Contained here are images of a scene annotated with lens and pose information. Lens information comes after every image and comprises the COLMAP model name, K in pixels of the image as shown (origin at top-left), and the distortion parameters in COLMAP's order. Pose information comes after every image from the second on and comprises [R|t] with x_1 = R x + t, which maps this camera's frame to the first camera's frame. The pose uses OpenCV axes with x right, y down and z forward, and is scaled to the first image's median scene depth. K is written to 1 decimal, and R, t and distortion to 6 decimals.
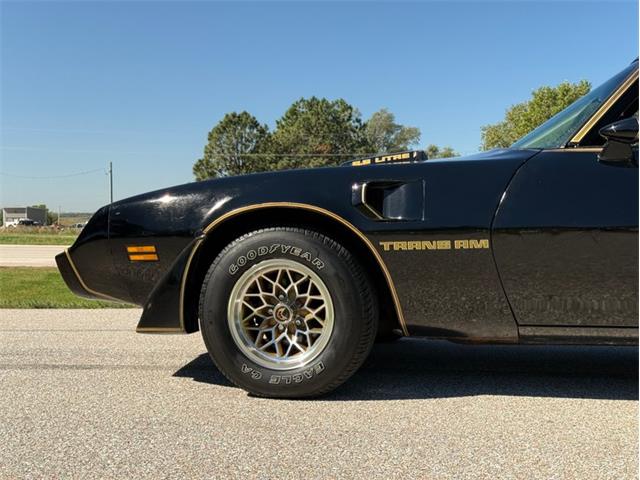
lens RADIAL K [[902.6, 0, 320.0], [0, 902.6, 240.0], [0, 0, 1]] dist [0.188826, -0.379024]
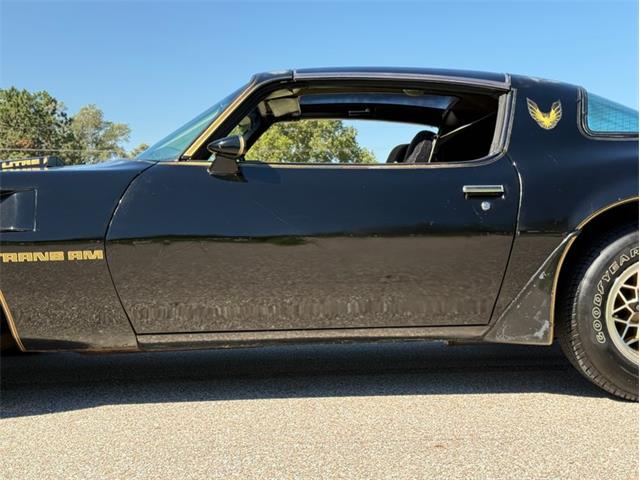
lens RADIAL K [[902.6, 0, 320.0], [0, 902.6, 240.0], [0, 0, 1]] dist [0.188826, -0.379024]
pose [[0.951134, -0.004489, 0.308745, 0.096751], [0.004312, 0.999990, 0.001255, -0.011377], [-0.308748, 0.000138, 0.951144, -0.023827]]
